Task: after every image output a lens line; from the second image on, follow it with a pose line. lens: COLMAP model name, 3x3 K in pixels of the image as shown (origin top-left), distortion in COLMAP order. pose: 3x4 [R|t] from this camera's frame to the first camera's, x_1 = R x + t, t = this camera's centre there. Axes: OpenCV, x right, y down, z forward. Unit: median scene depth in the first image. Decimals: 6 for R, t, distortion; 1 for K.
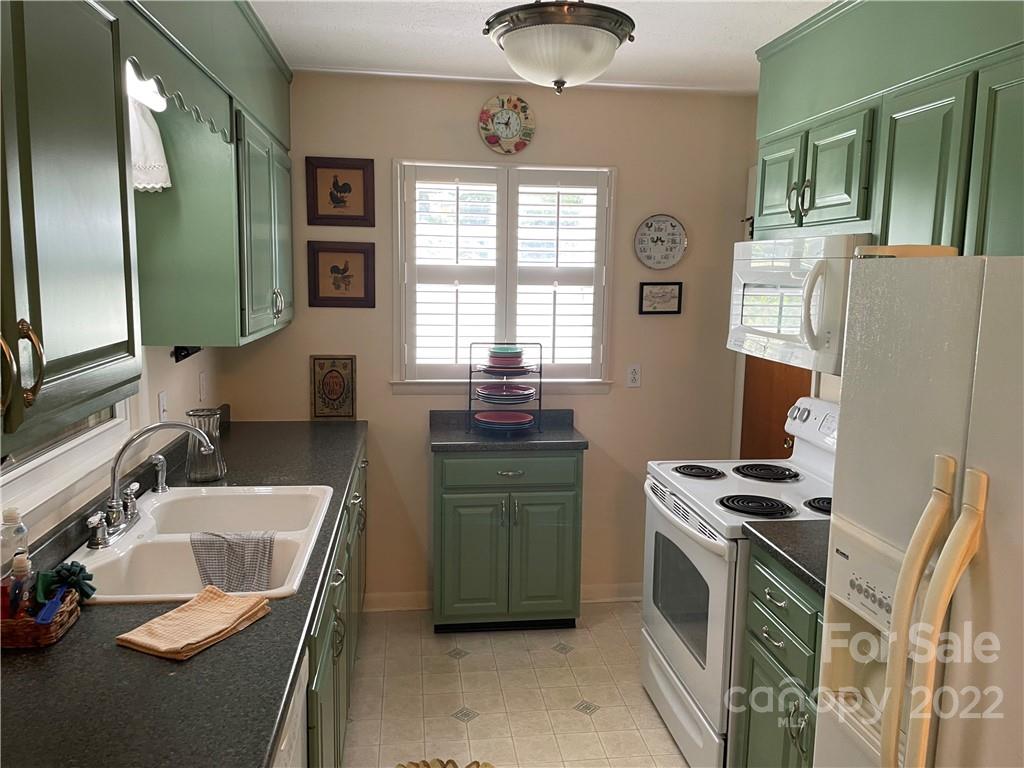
lens RADIAL K [[768.7, 0, 512.3], [0, 768.7, 372.5], [0, 0, 1]] dist [0.091643, -0.113501]
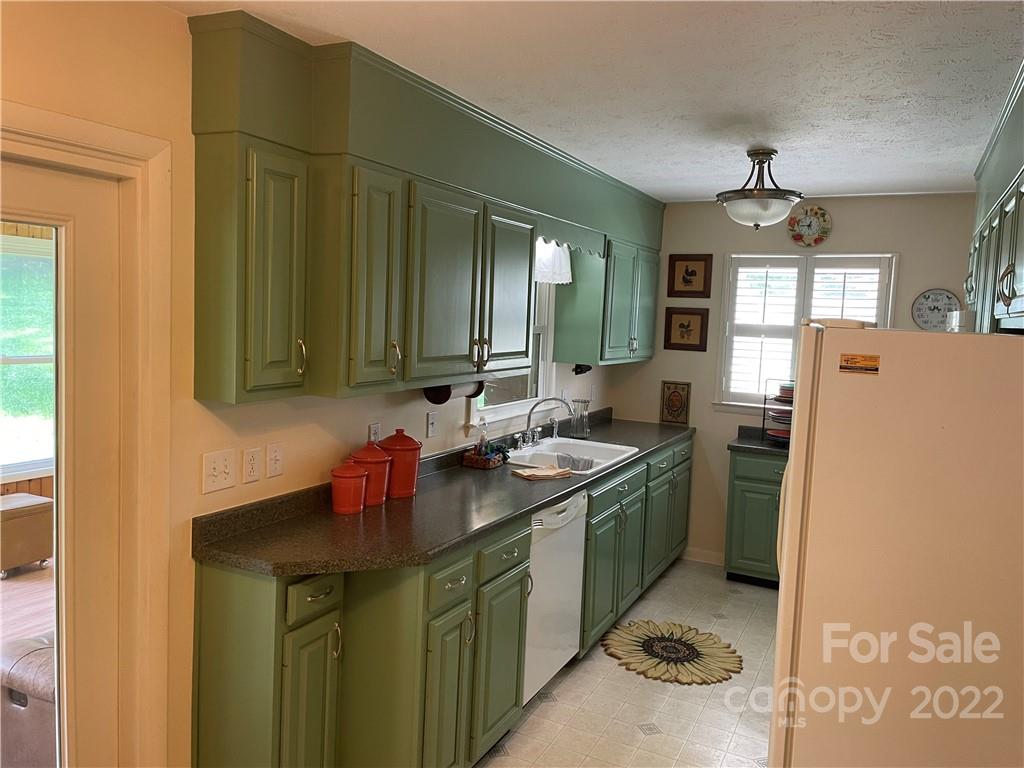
lens RADIAL K [[768.7, 0, 510.9], [0, 768.7, 381.1], [0, 0, 1]] dist [0.091643, -0.113501]
pose [[0.822490, 0.067937, -0.564708, 0.364080], [-0.101889, 0.994380, -0.028771, 0.054653], [0.559580, 0.081201, 0.824789, -0.442642]]
